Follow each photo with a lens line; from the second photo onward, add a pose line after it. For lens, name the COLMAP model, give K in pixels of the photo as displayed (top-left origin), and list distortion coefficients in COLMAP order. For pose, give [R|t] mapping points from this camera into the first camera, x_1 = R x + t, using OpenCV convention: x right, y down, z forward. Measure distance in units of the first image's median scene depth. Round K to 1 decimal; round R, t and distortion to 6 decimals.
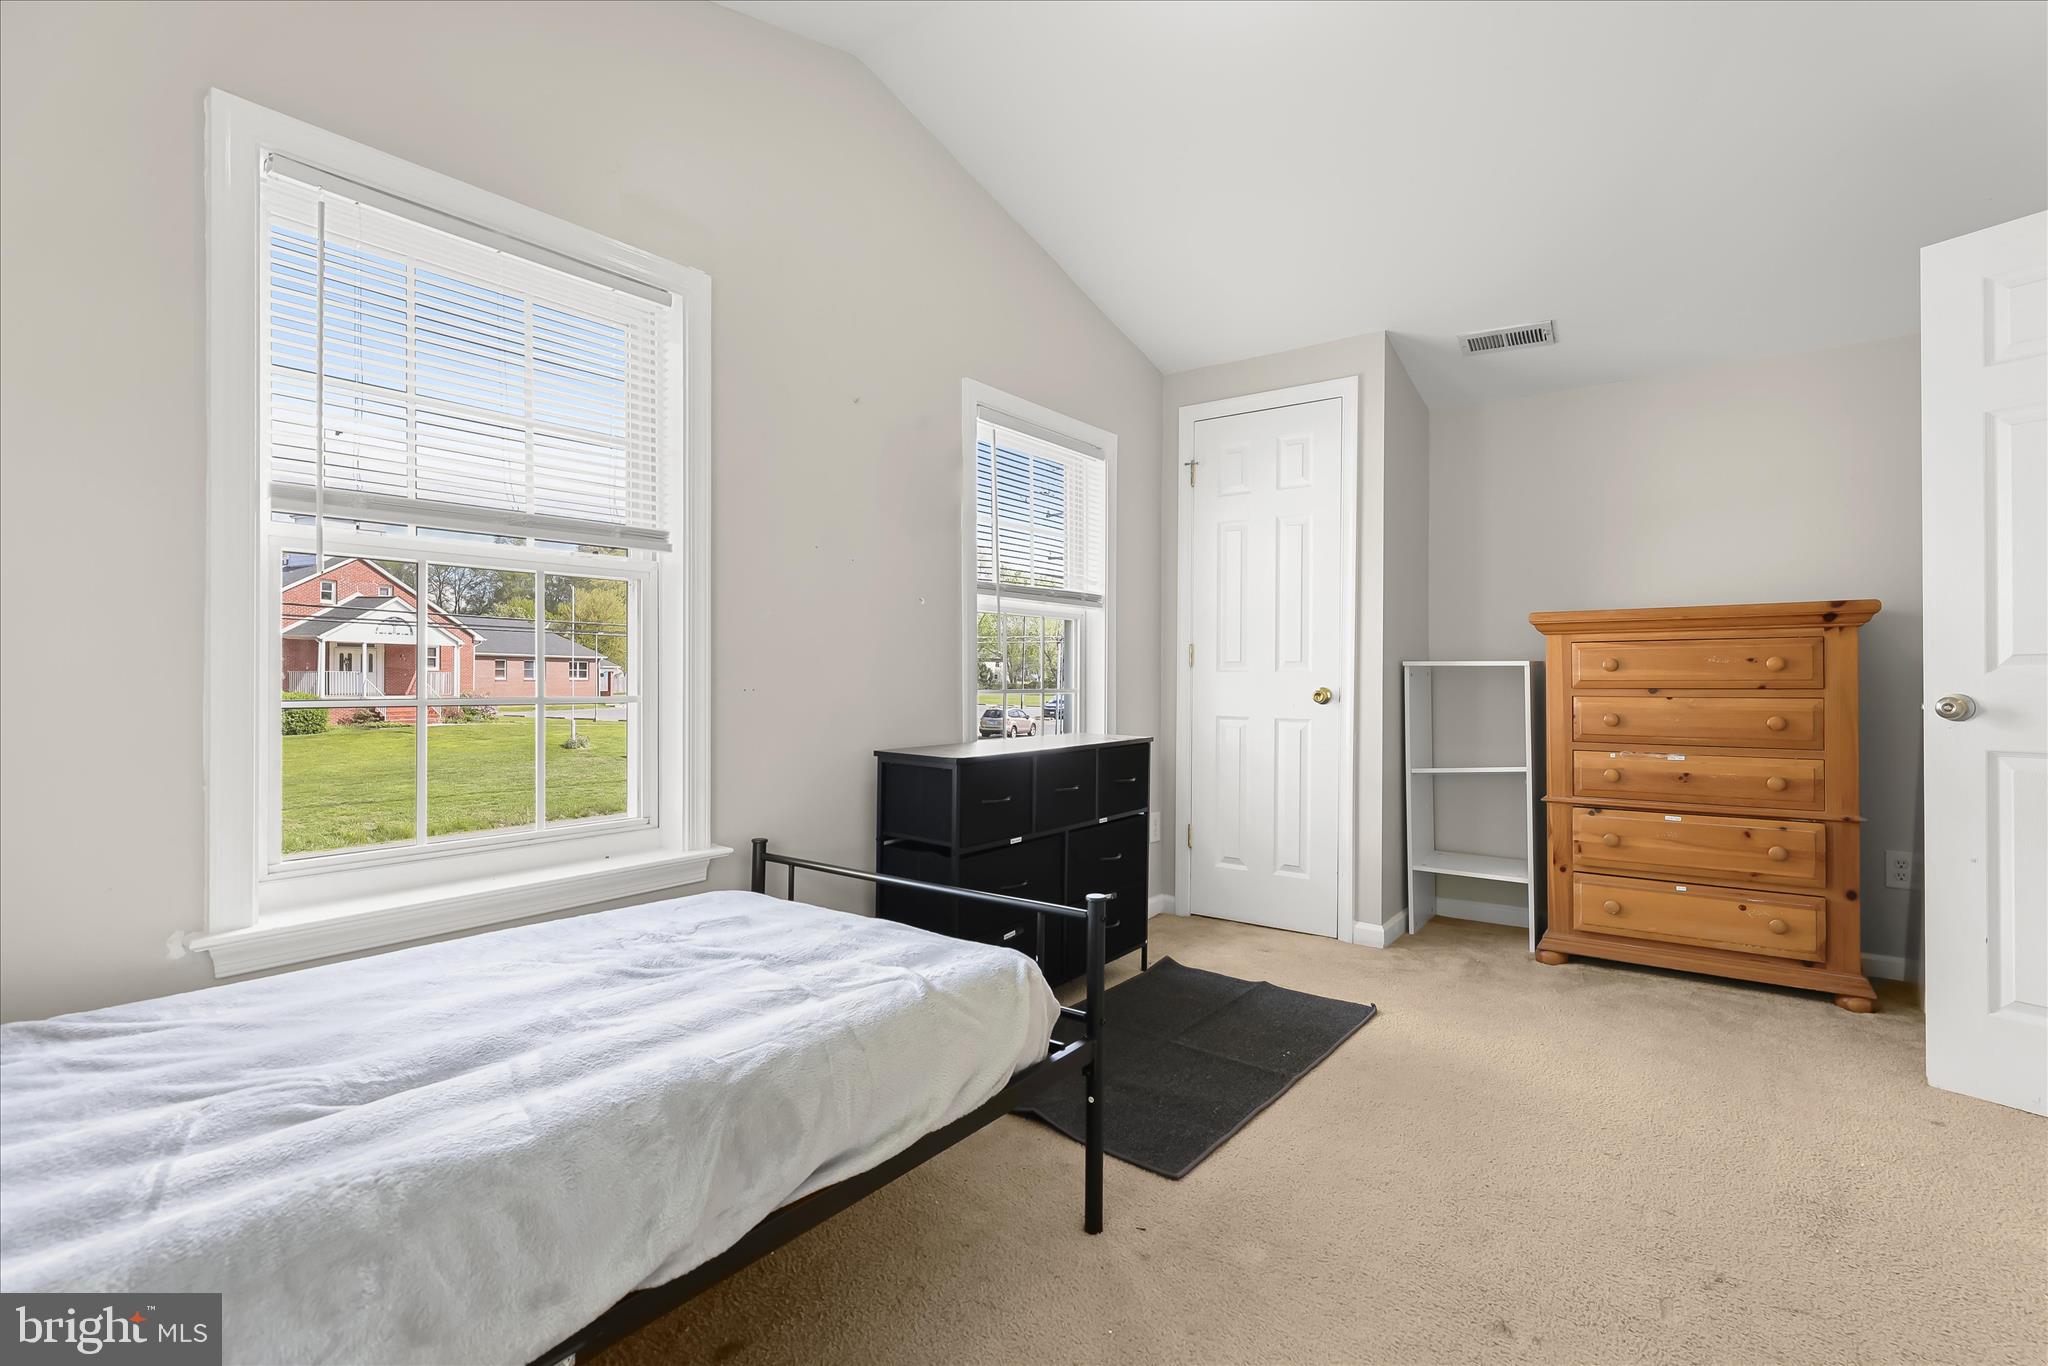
lens RADIAL K [[932.2, 0, 1030.6], [0, 932.2, 674.5], [0, 0, 1]] dist [0.000120, 0.000458]
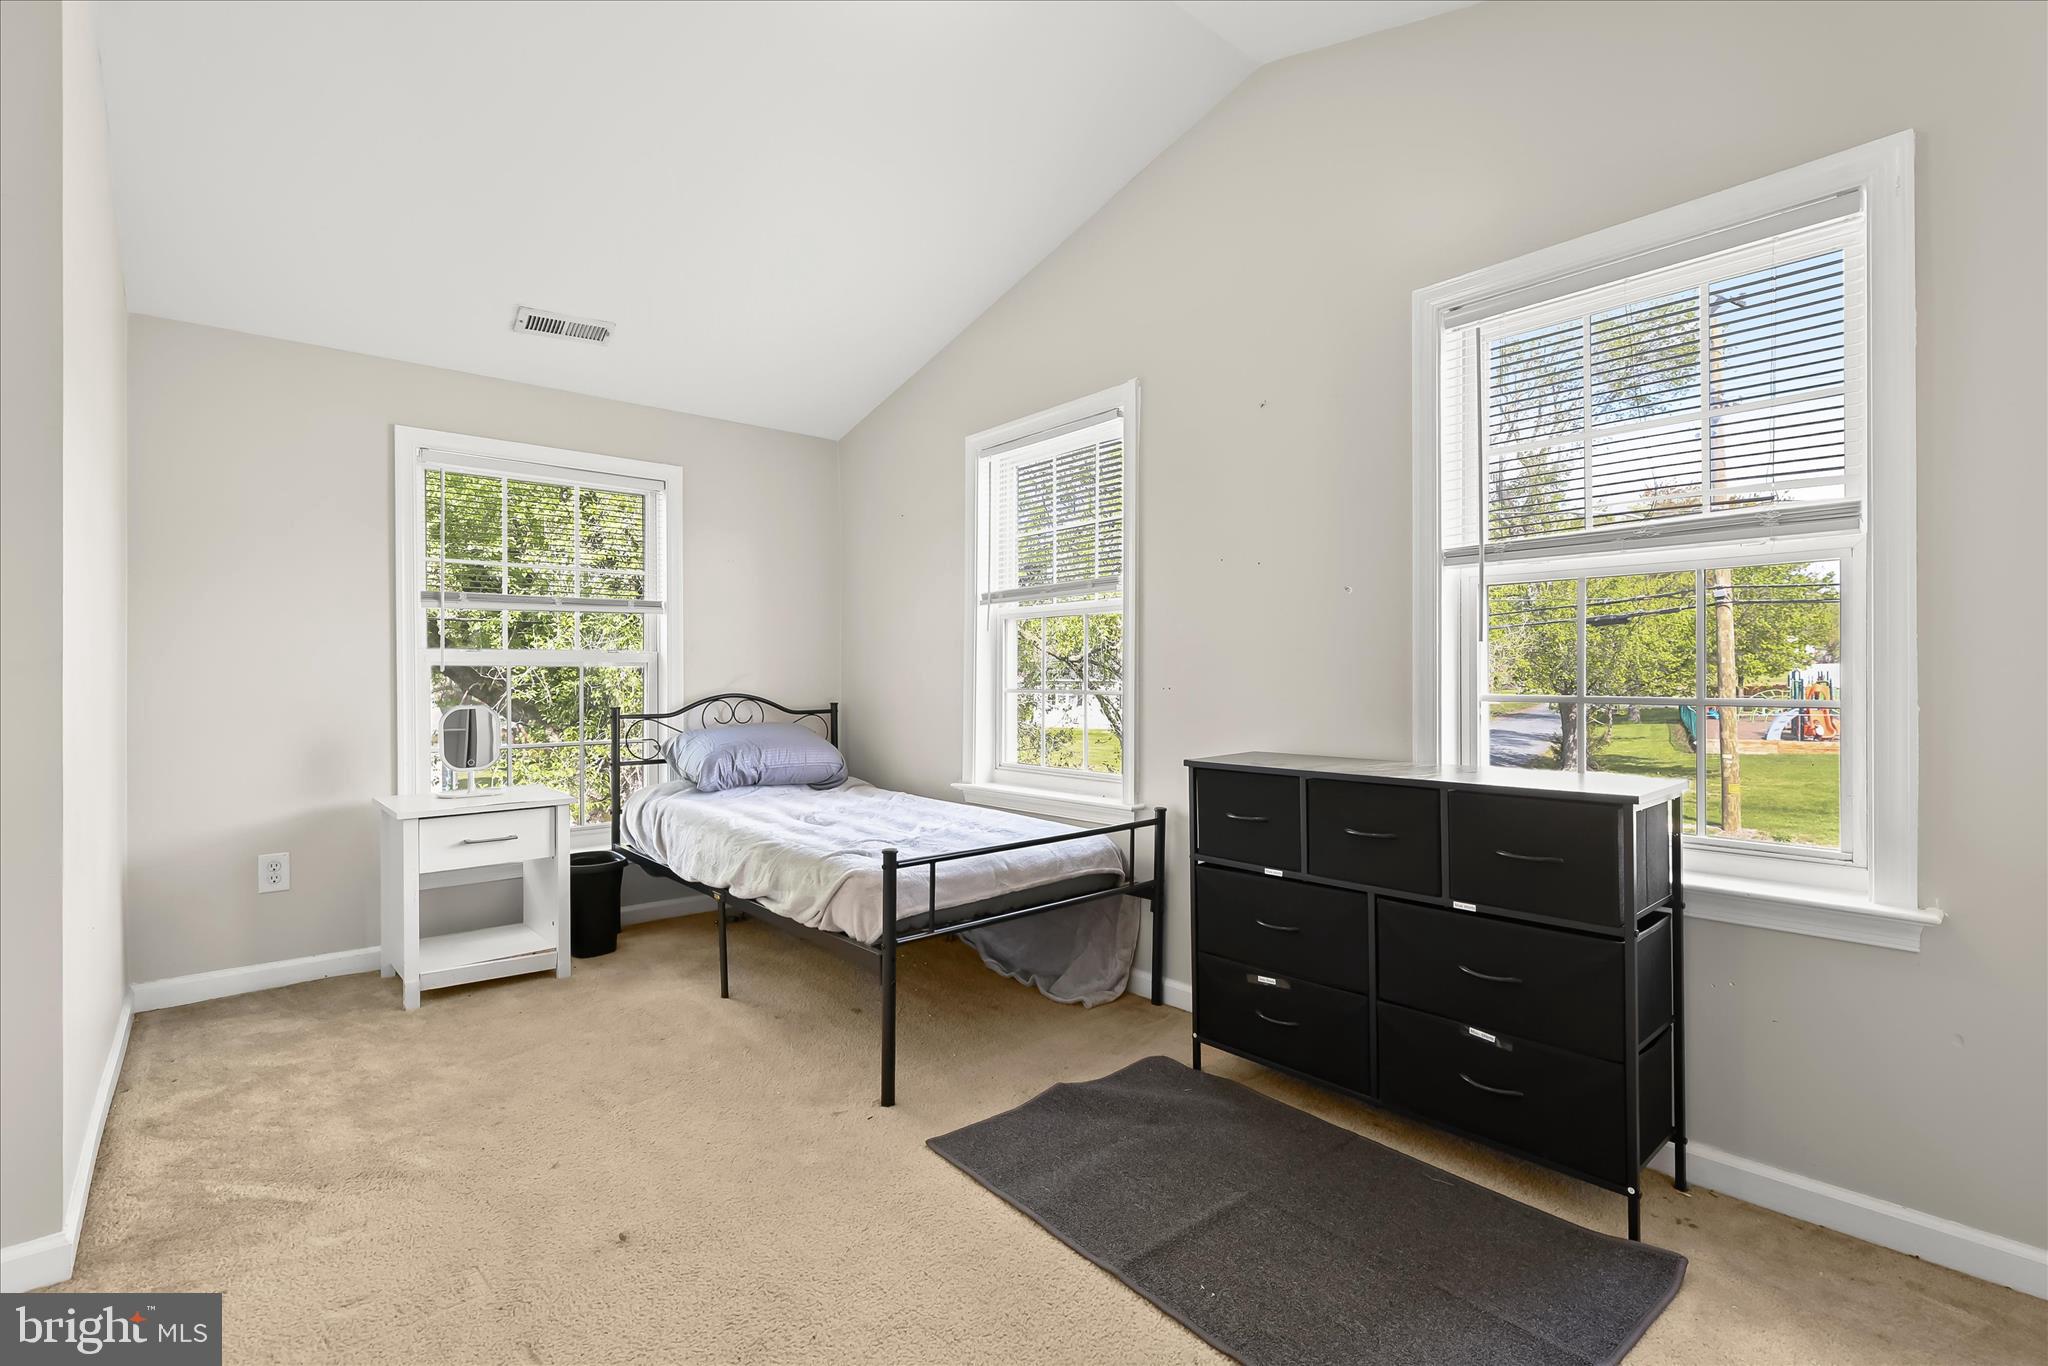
lens RADIAL K [[932.2, 0, 1030.6], [0, 932.2, 674.5], [0, 0, 1]] dist [0.000120, 0.000458]
pose [[-0.201024, -0.003895, -0.979579, 0.793619], [0.002811, 0.999986, -0.004553, 0.002449], [0.979582, -0.003669, -0.201010, 0.888004]]
